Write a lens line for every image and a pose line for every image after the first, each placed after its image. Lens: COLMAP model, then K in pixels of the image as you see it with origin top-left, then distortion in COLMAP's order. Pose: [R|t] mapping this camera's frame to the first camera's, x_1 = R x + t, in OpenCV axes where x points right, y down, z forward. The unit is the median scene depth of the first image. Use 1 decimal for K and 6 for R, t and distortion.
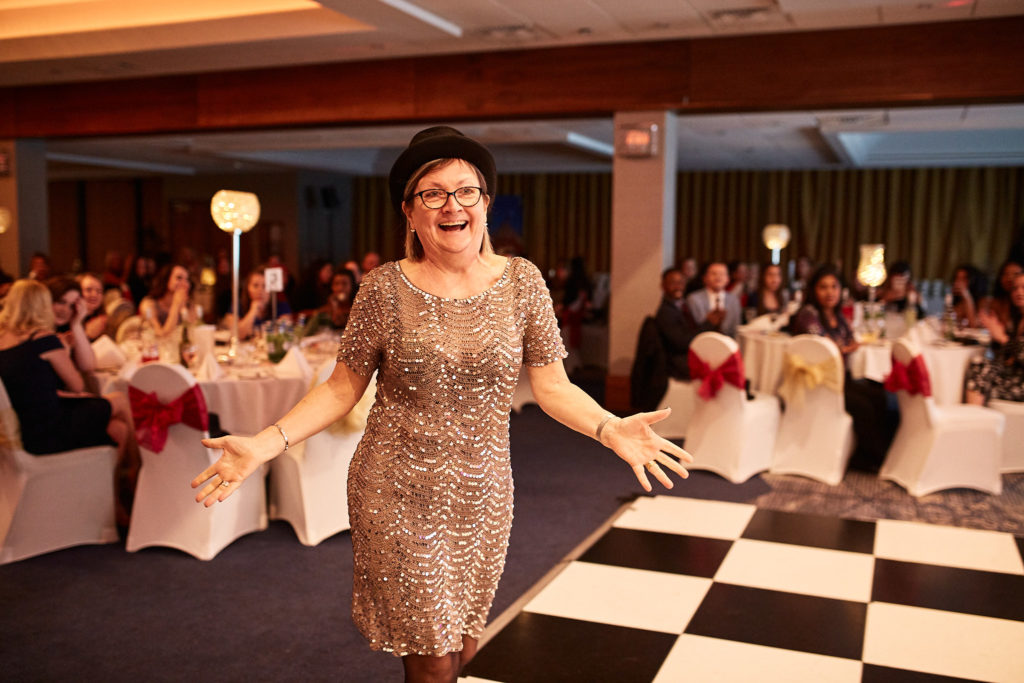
lens RADIAL K [[1000.3, 0, 512.0], [0, 1000.3, 341.5], [0, 0, 1]] dist [-0.071278, 0.119745]
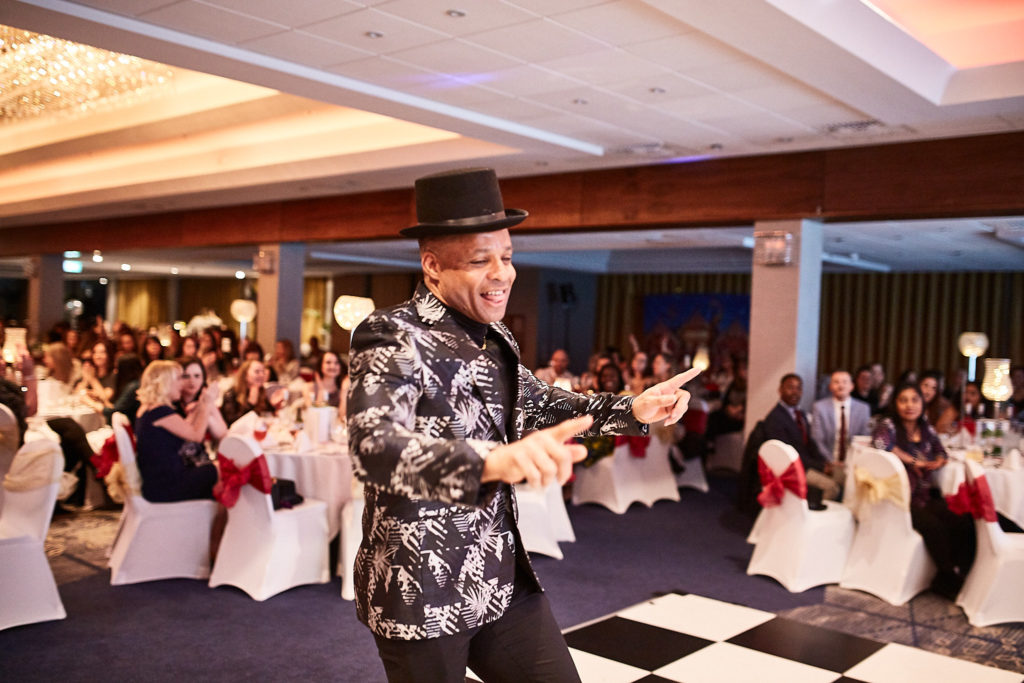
lens RADIAL K [[1000.3, 0, 512.0], [0, 1000.3, 341.5], [0, 0, 1]] dist [-0.071278, 0.119745]
pose [[0.943145, 0.029868, -0.331038, 0.274146], [-0.059198, 0.995125, -0.078873, -0.013001], [0.327068, 0.093985, 0.940315, -0.053017]]
